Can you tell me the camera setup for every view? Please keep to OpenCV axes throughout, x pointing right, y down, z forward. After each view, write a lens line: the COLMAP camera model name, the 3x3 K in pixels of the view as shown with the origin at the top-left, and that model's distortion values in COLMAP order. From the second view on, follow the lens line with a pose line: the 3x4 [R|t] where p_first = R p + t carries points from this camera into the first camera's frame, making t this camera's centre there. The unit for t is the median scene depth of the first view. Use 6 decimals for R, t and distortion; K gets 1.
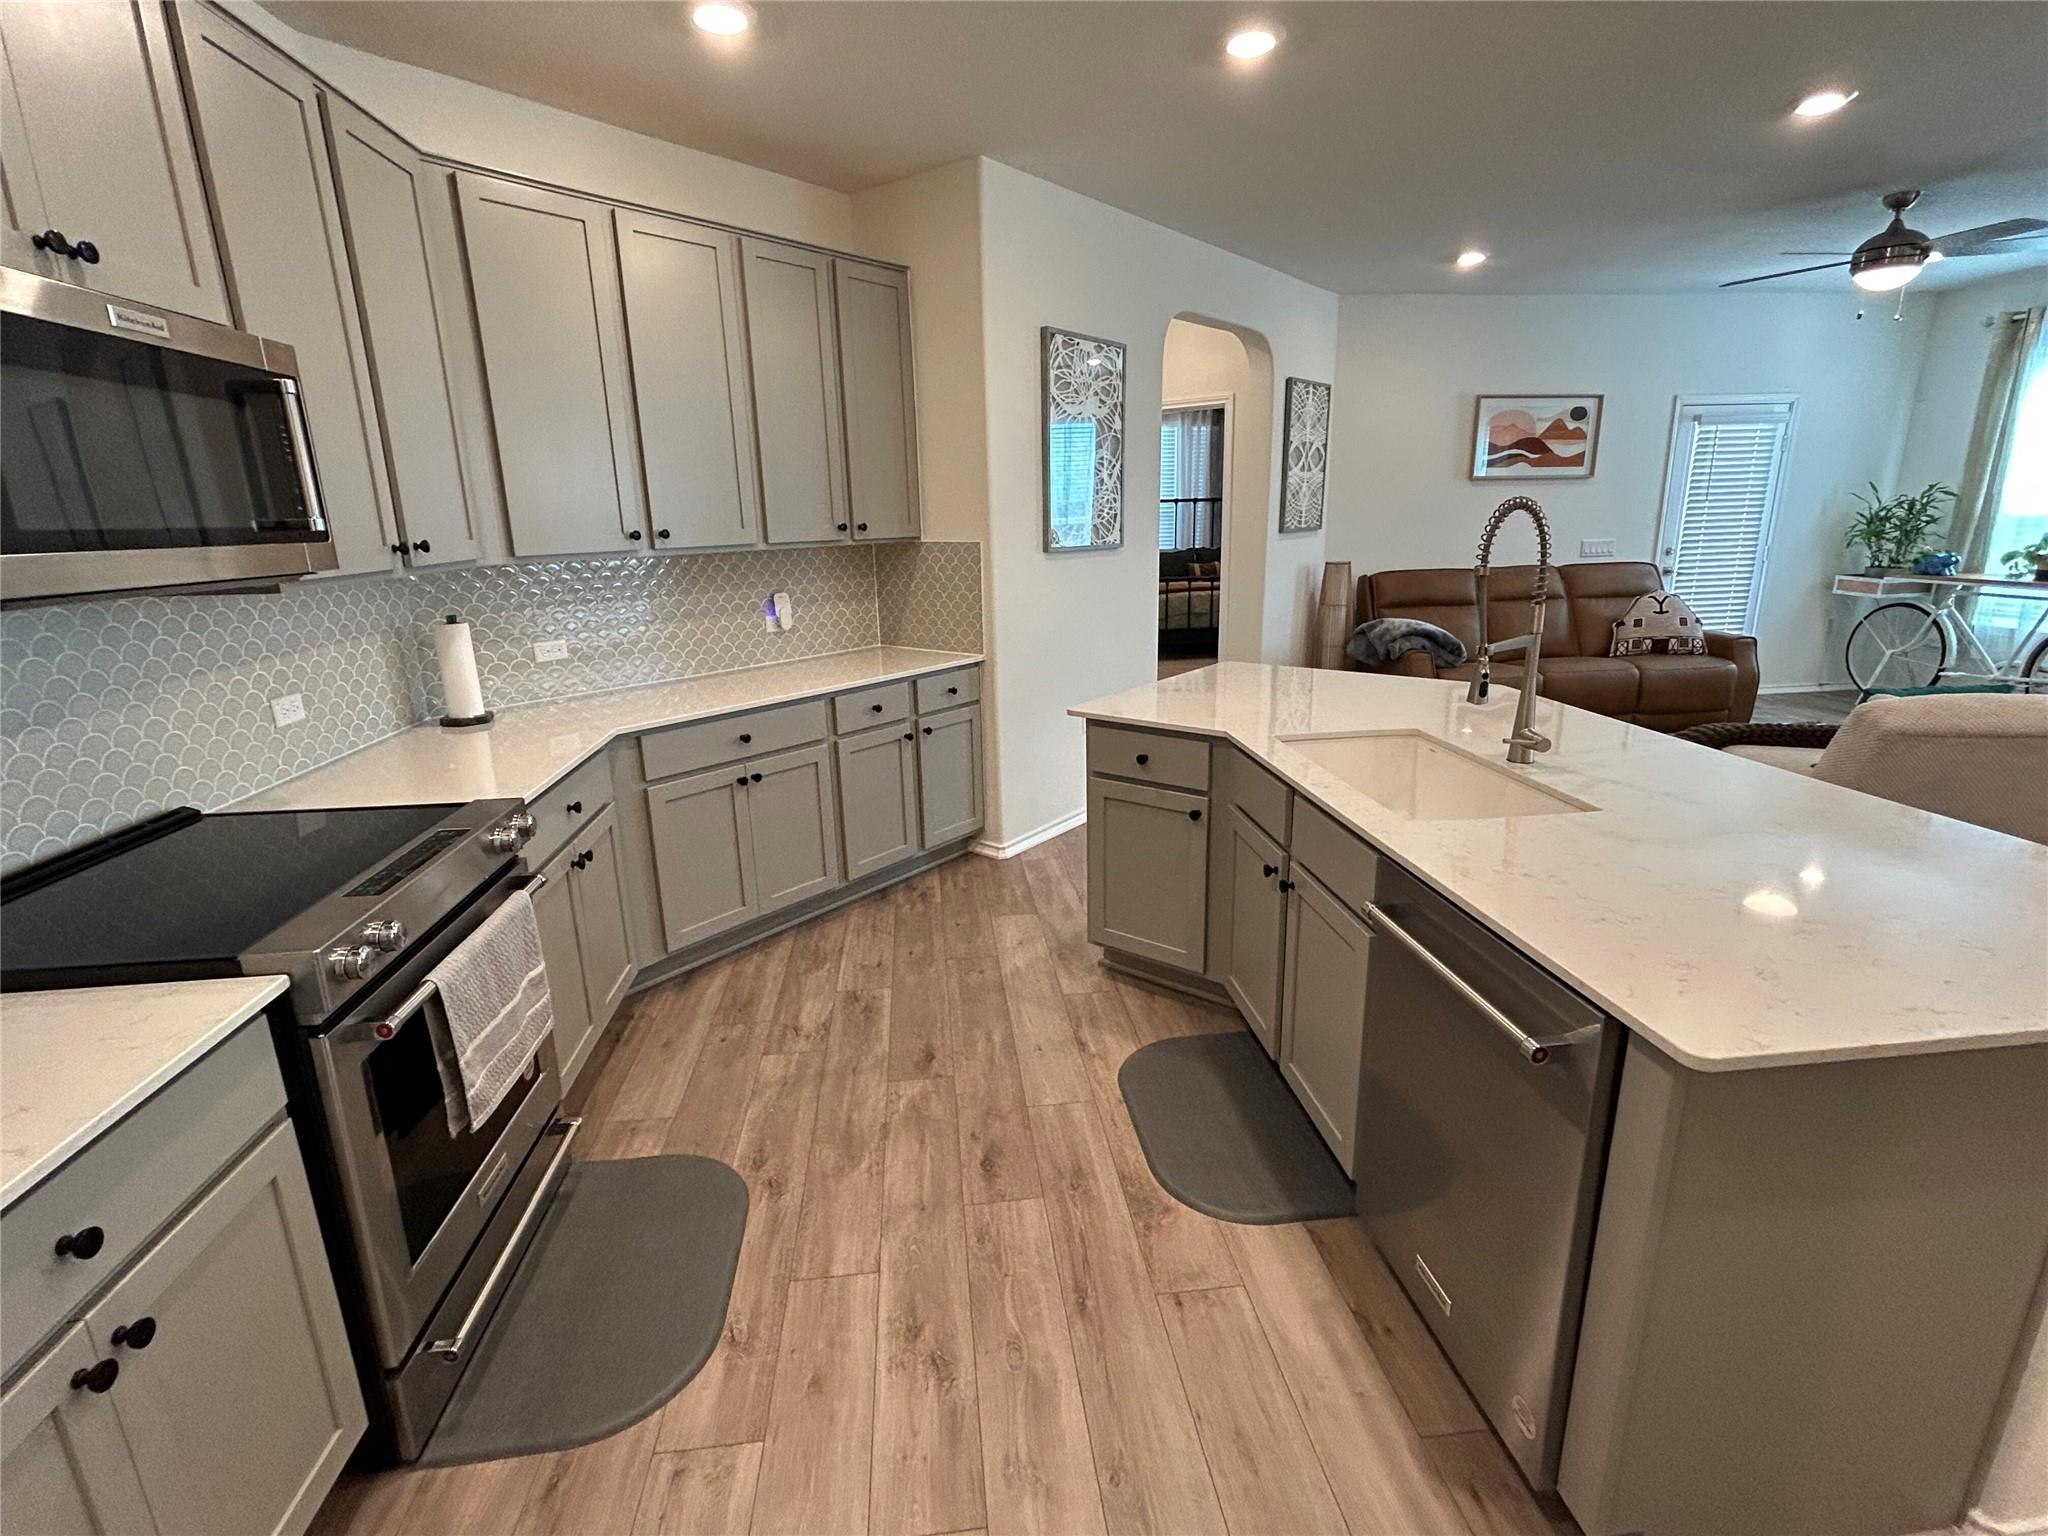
lens RADIAL K [[968.2, 0, 1029.0], [0, 968.2, 773.2], [0, 0, 1]] dist [-0.003449, 0.002636]
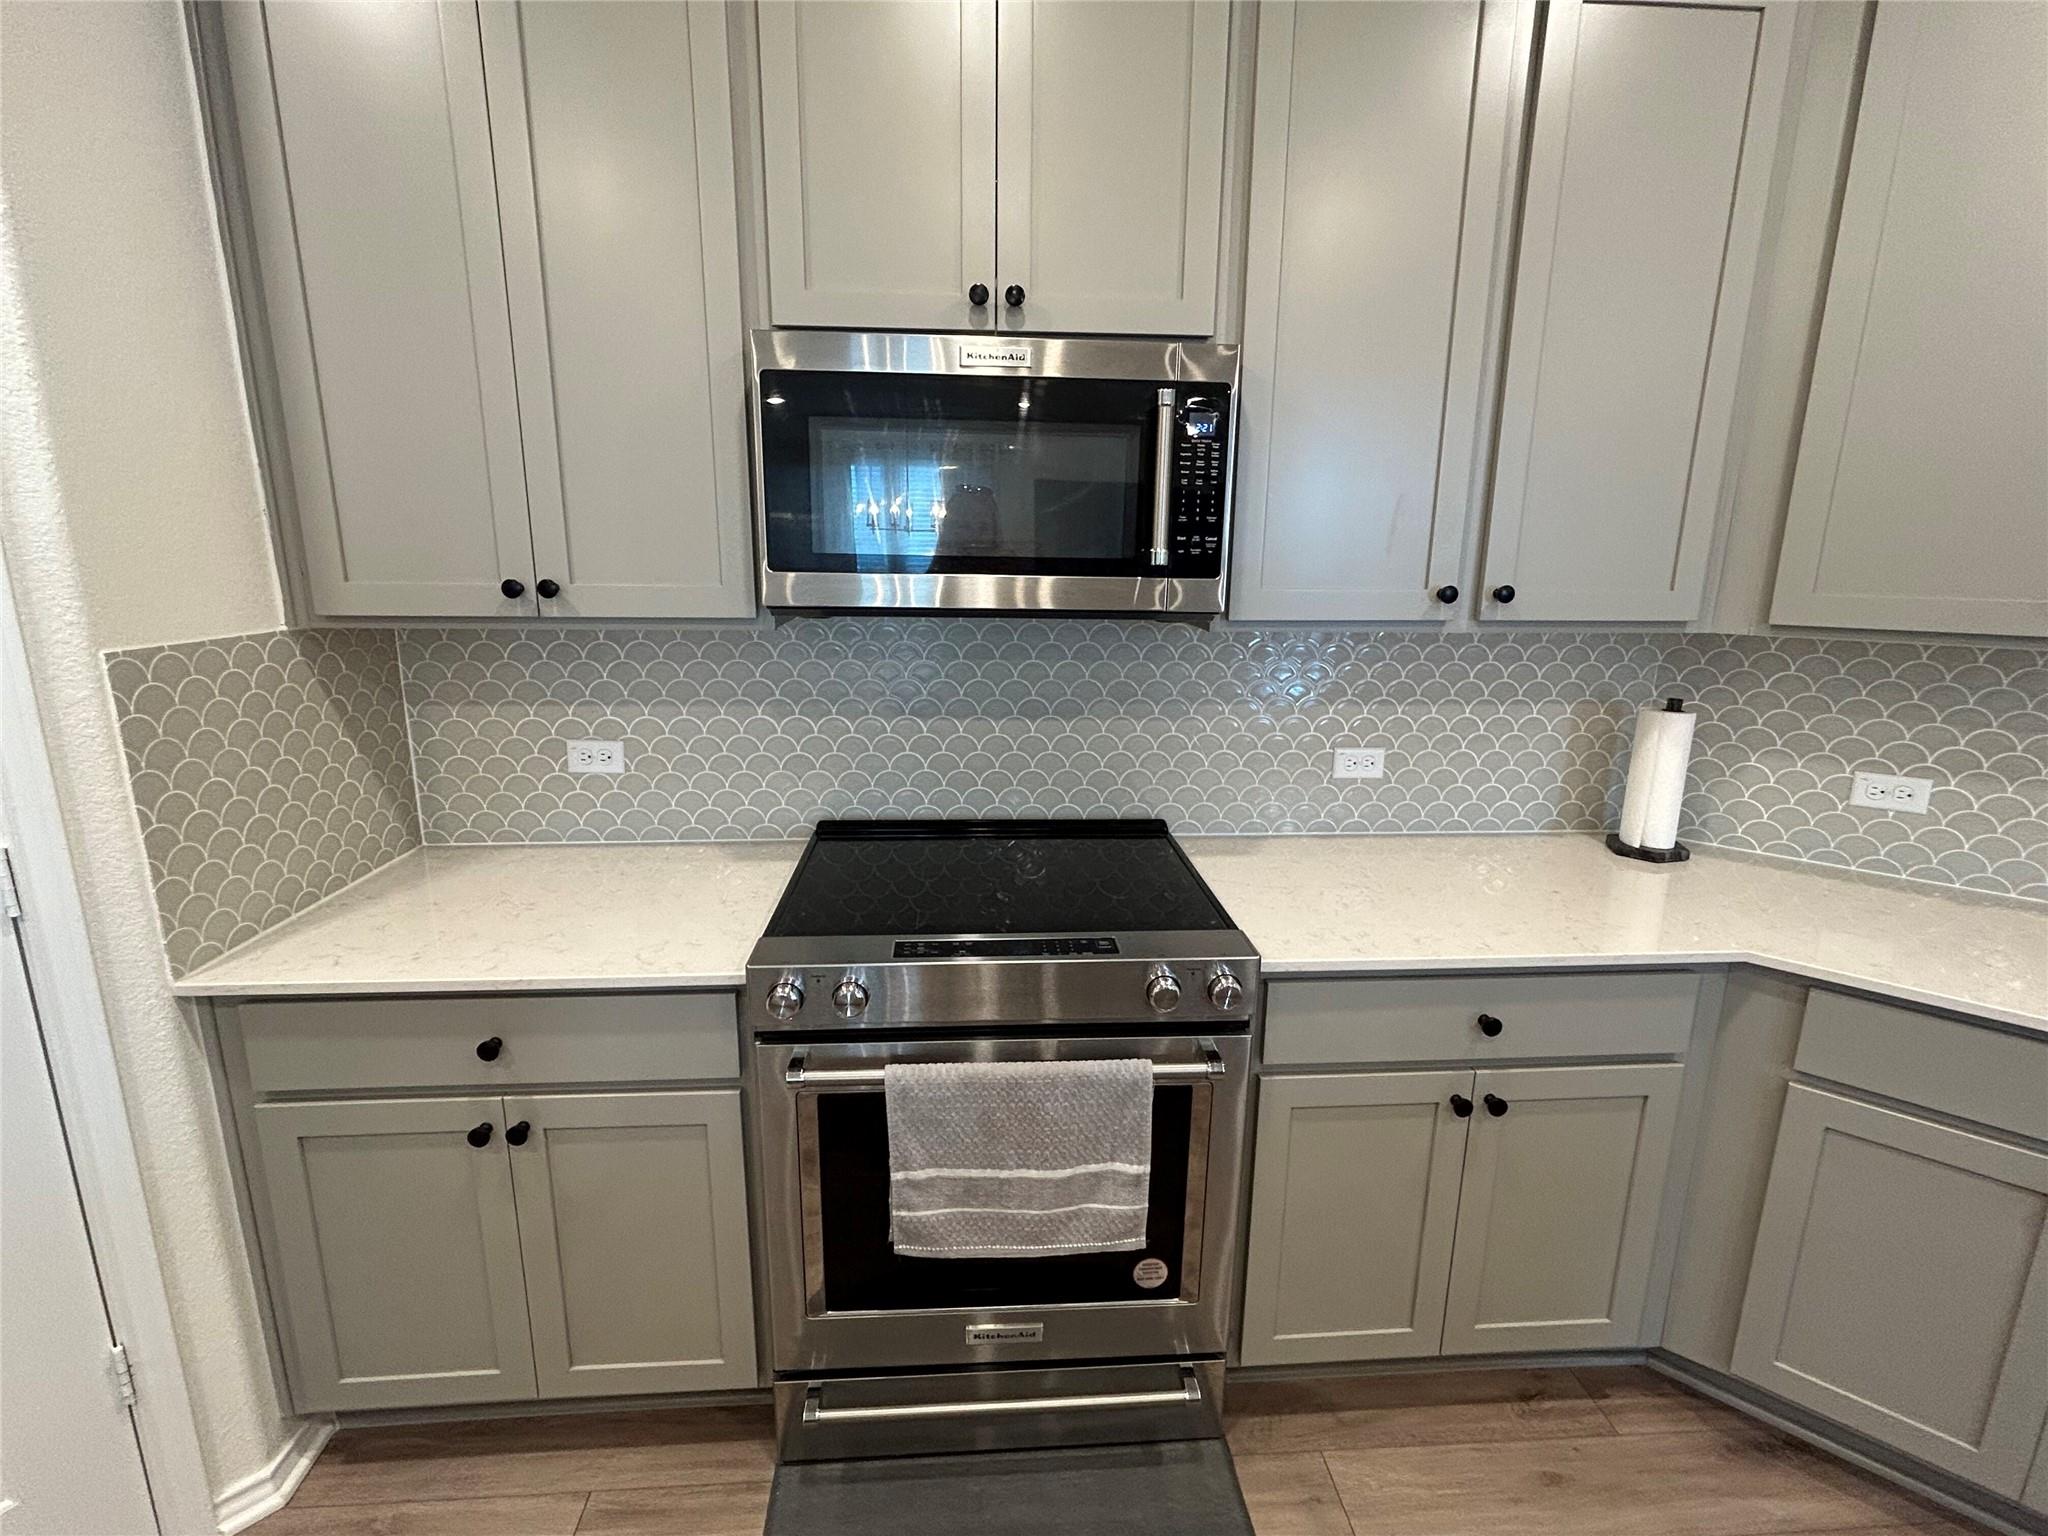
lens RADIAL K [[968.2, 0, 1023.8], [0, 968.2, 769.5], [0, 0, 1]] dist [-0.003449, 0.002636]
pose [[-0.045280, 0.240812, -0.969515, 0.055659], [-0.274292, 0.930213, 0.243861, -0.099603], [0.960580, 0.276973, 0.023933, 0.356394]]
